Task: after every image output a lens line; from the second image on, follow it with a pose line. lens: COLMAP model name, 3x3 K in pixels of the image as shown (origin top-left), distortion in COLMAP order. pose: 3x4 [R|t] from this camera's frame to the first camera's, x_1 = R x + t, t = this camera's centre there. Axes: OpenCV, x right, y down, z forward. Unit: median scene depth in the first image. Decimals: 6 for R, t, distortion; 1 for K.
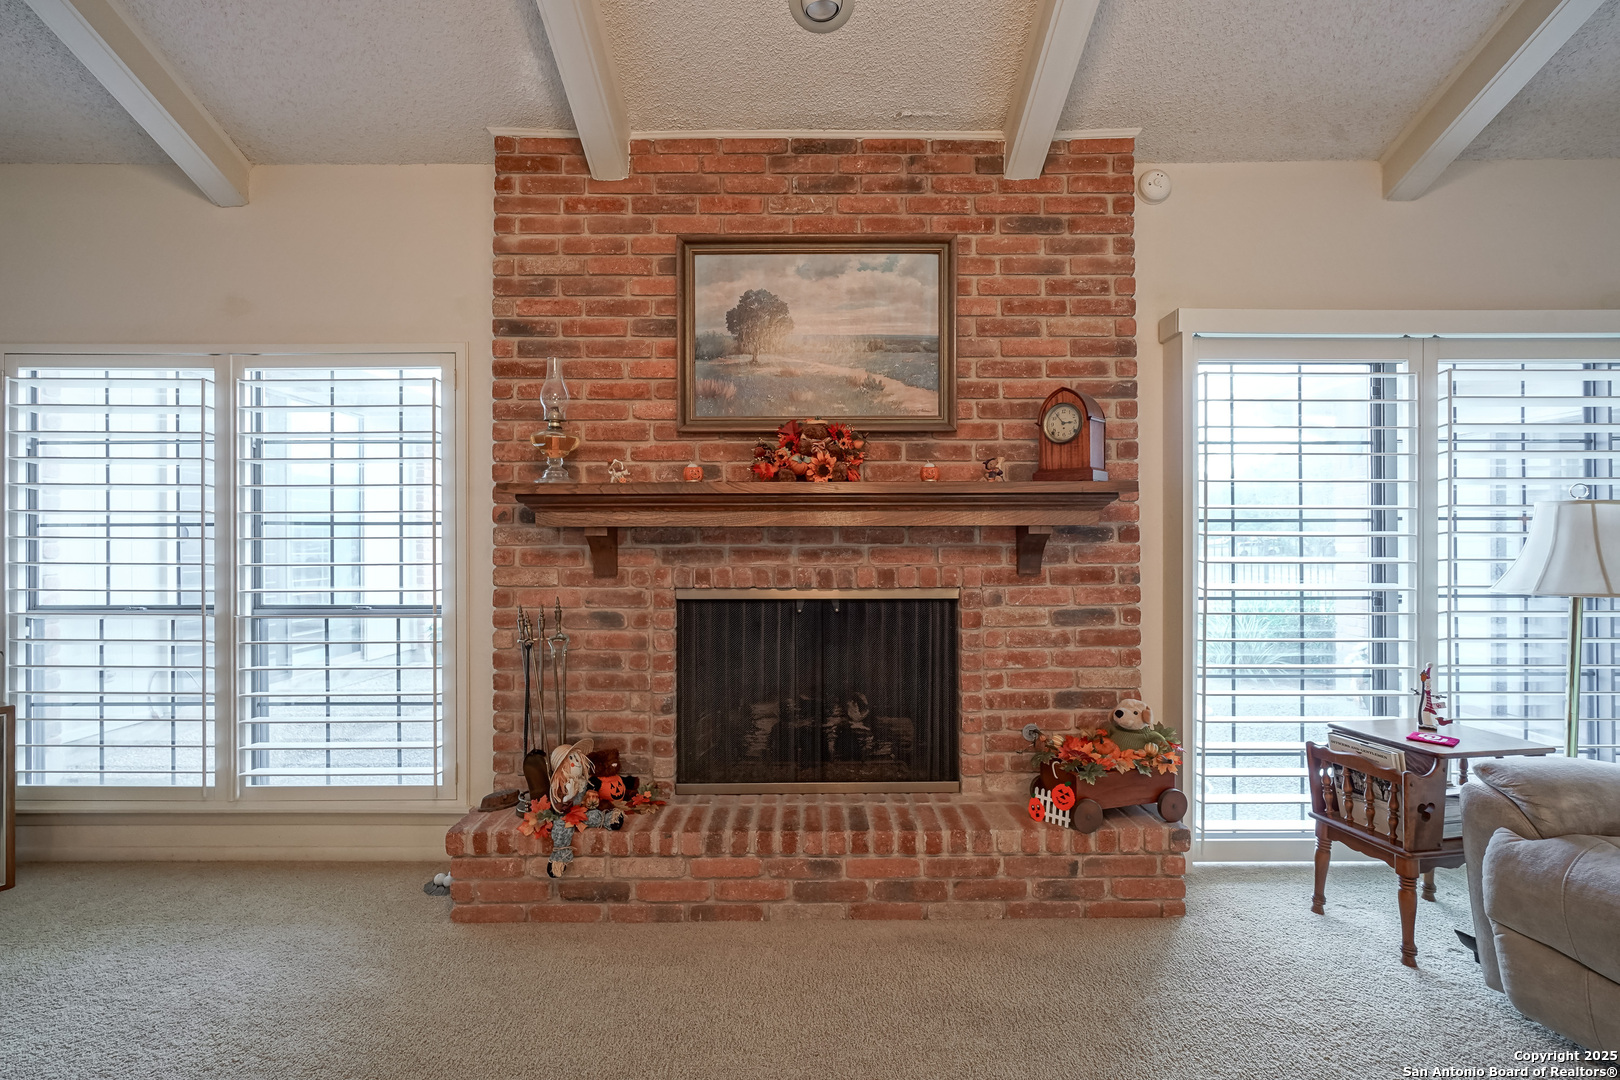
lens RADIAL K [[734.7, 0, 814.4], [0, 734.7, 538.6], [0, 0, 1]] dist [-0.013168, 0.006404]
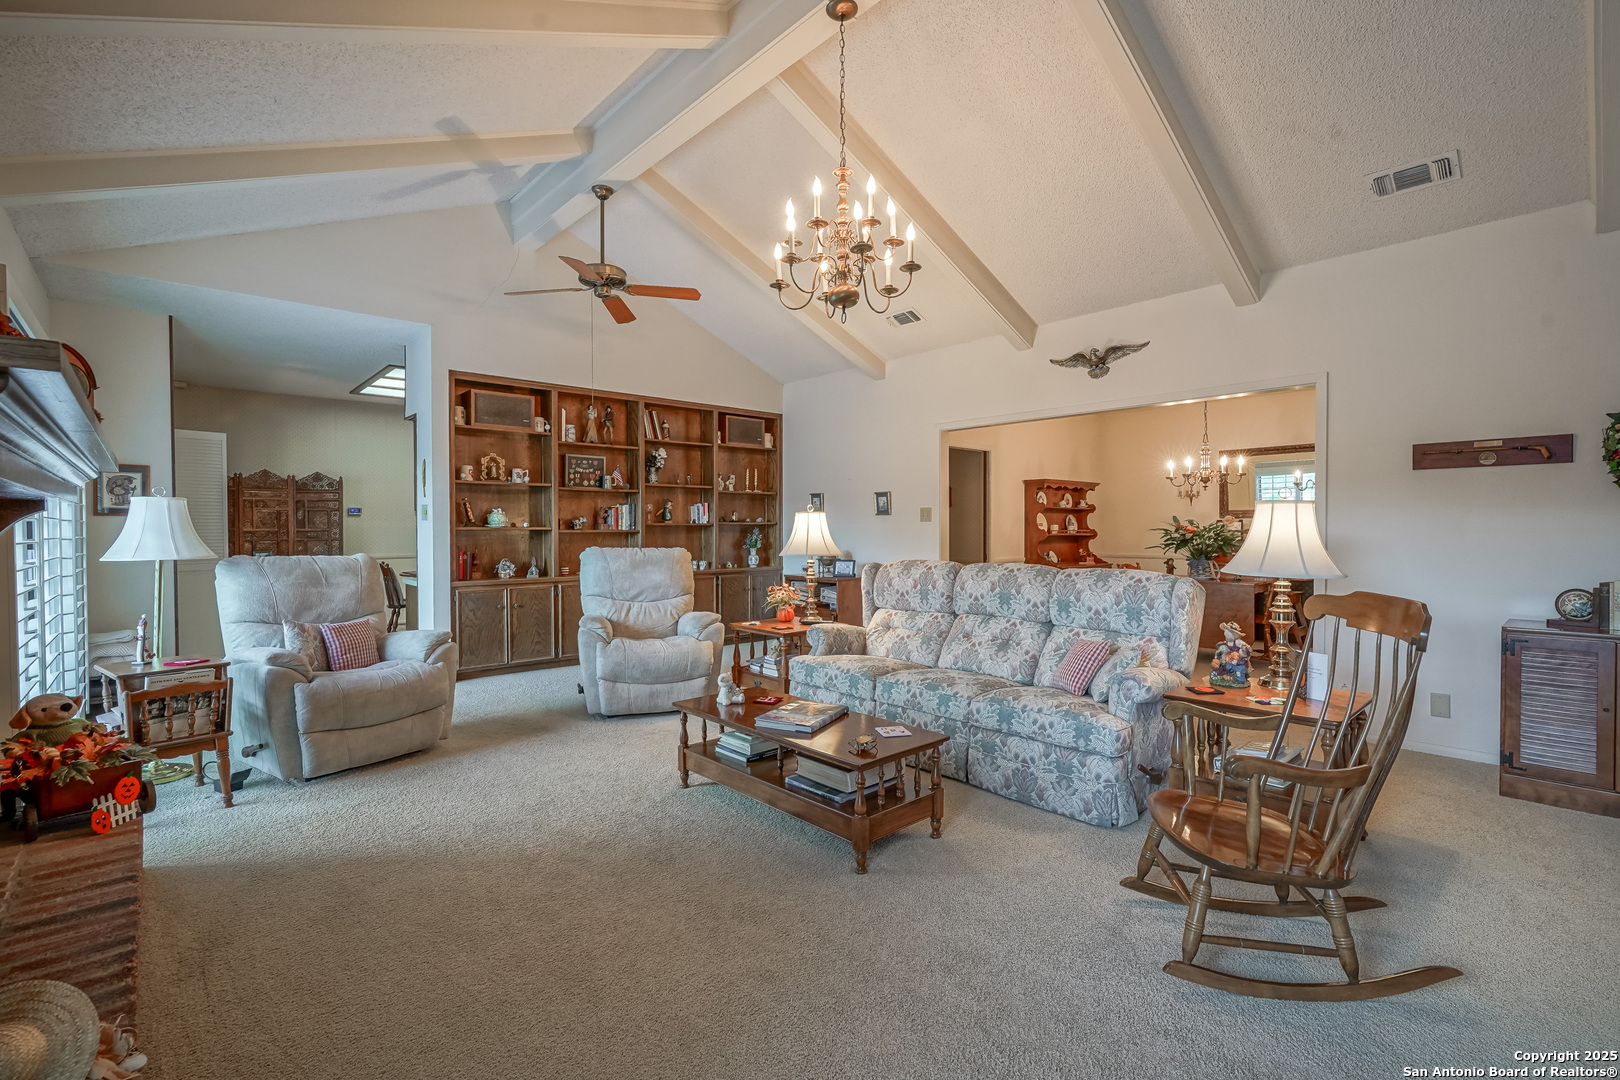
lens RADIAL K [[734.7, 0, 814.4], [0, 734.7, 538.6], [0, 0, 1]] dist [-0.013168, 0.006404]
pose [[-0.667924, -0.008107, 0.744186, -0.847085], [0.001974, 0.999918, 0.012665, 0.017452], [-0.744227, 0.009928, -0.667853, 0.863546]]
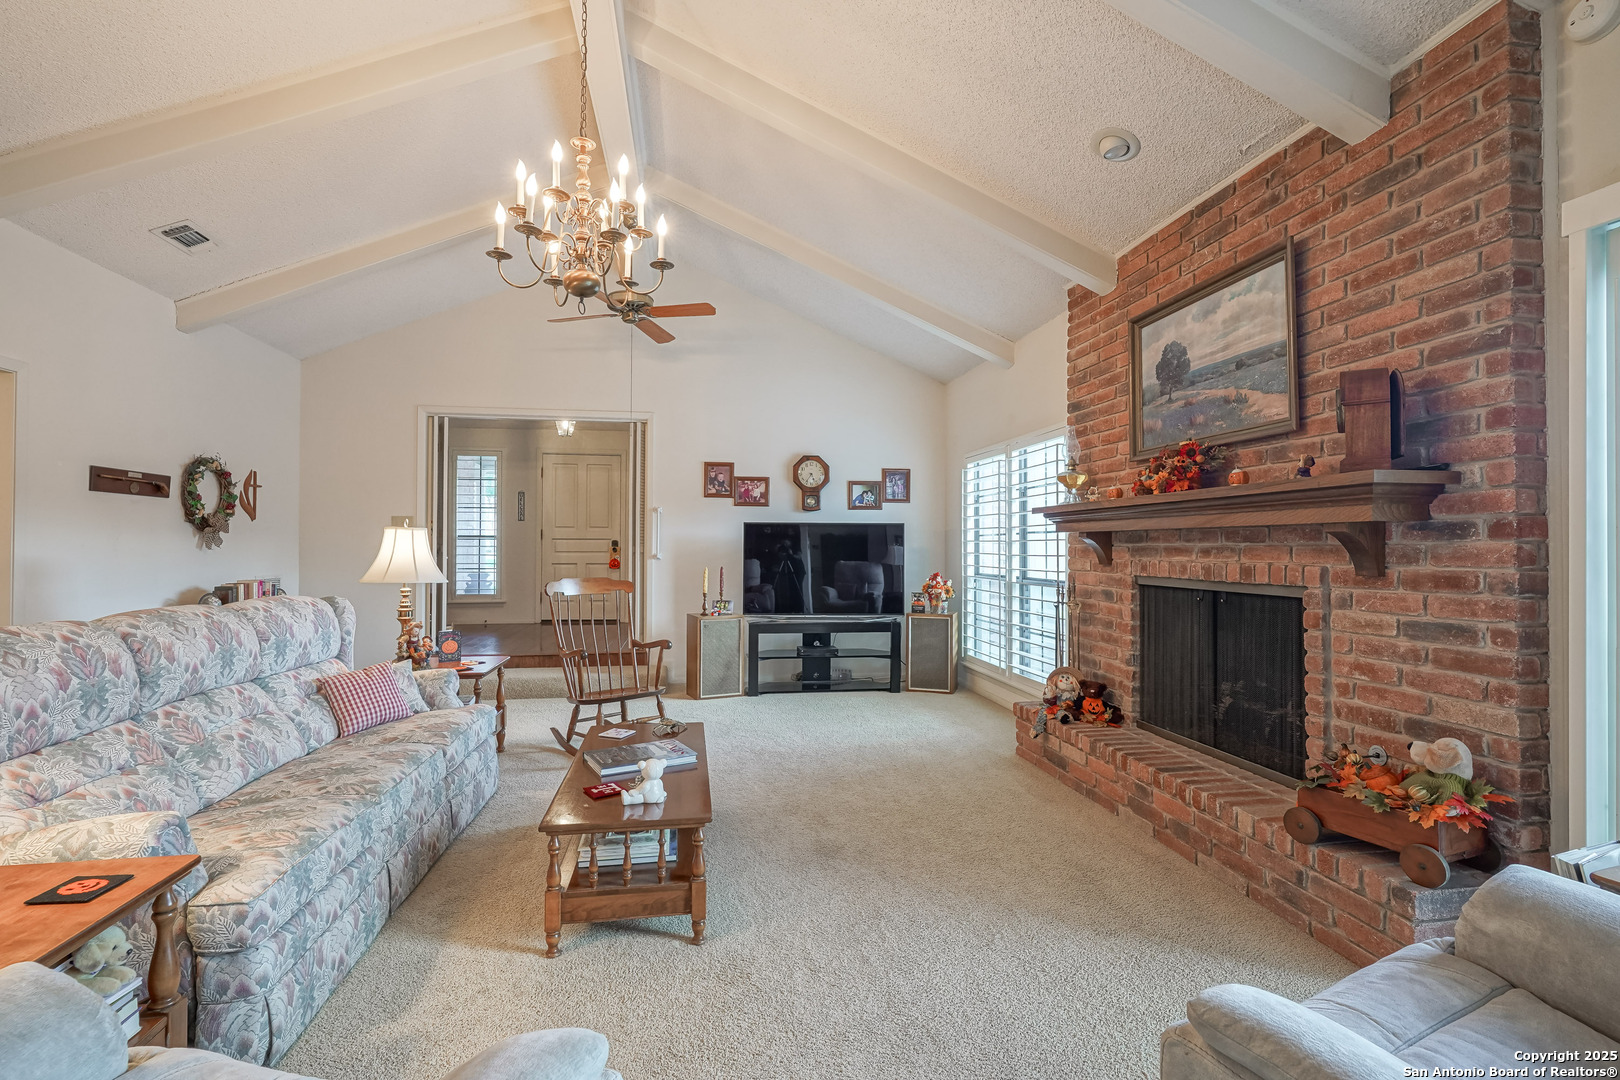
lens RADIAL K [[734.7, 0, 814.4], [0, 734.7, 538.6], [0, 0, 1]] dist [-0.013168, 0.006404]
pose [[0.167138, -0.007803, -0.985903, 1.053673], [0.001559, 0.999970, -0.007650, 0.007976], [0.985932, -0.000259, 0.167145, 0.180924]]
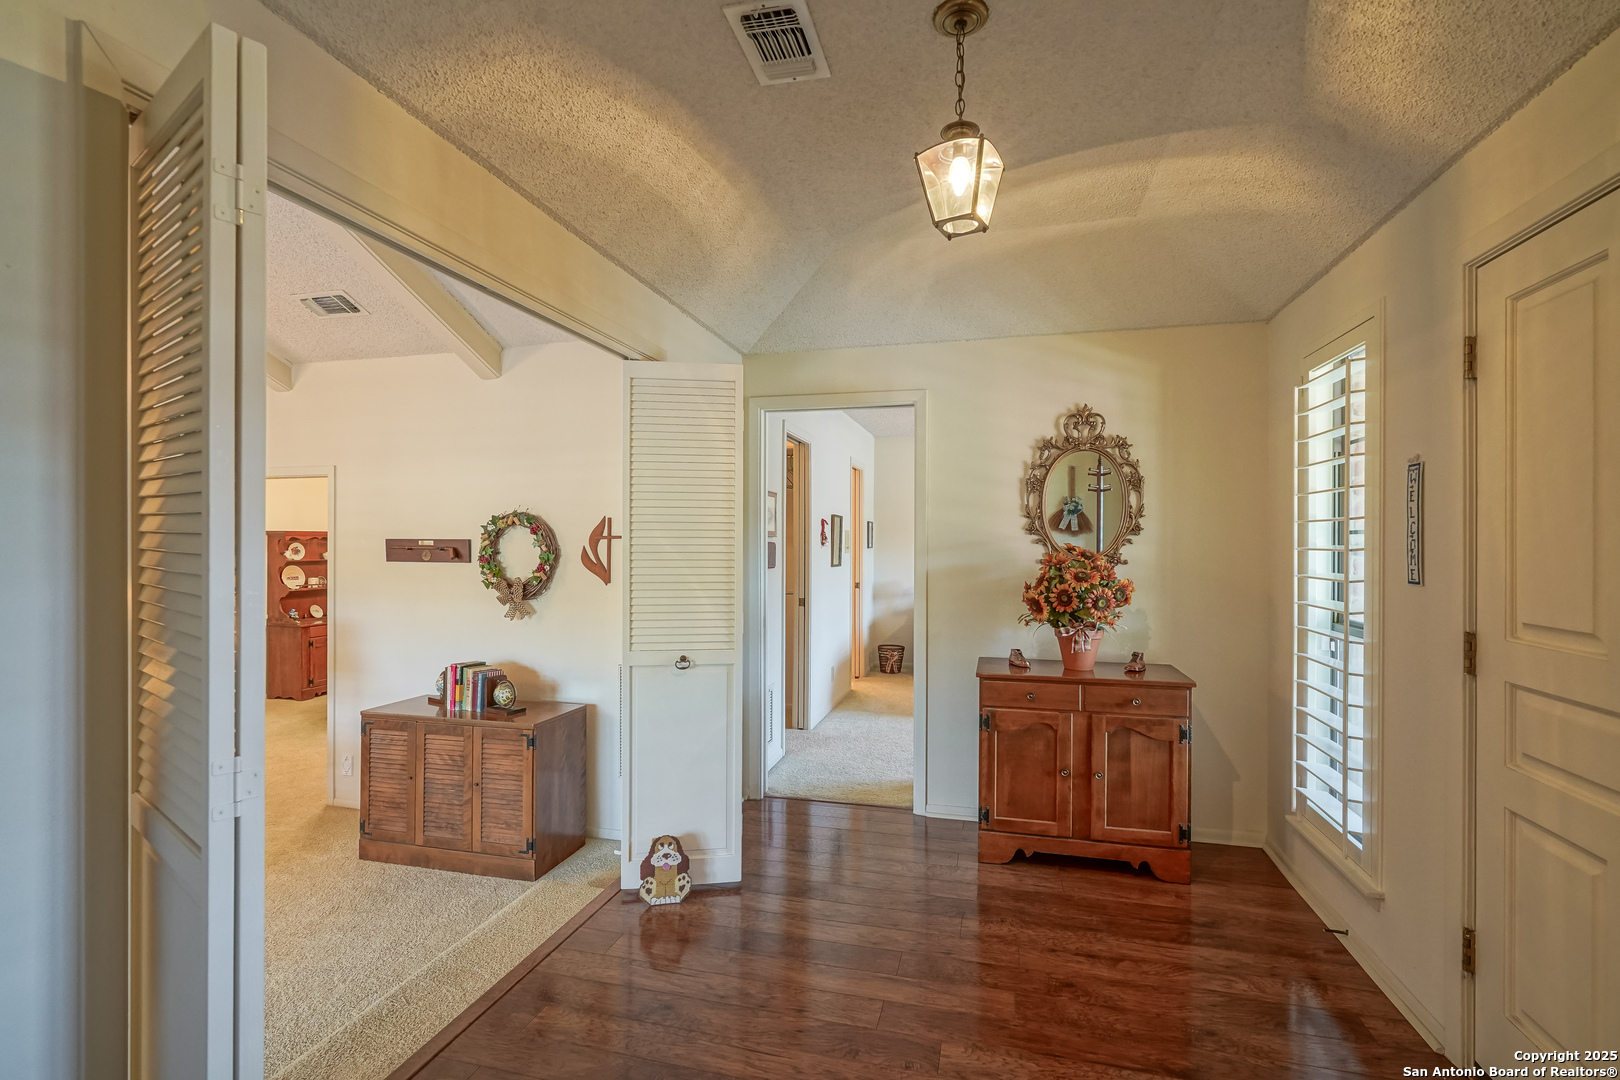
lens RADIAL K [[734.7, 0, 814.4], [0, 734.7, 538.6], [0, 0, 1]] dist [-0.013168, 0.006404]
pose [[-0.966760, 0.000490, 0.255683, -1.883425], [-0.001754, 0.999962, -0.008550, -0.135752], [-0.255678, -0.008715, -0.966723, 0.344601]]
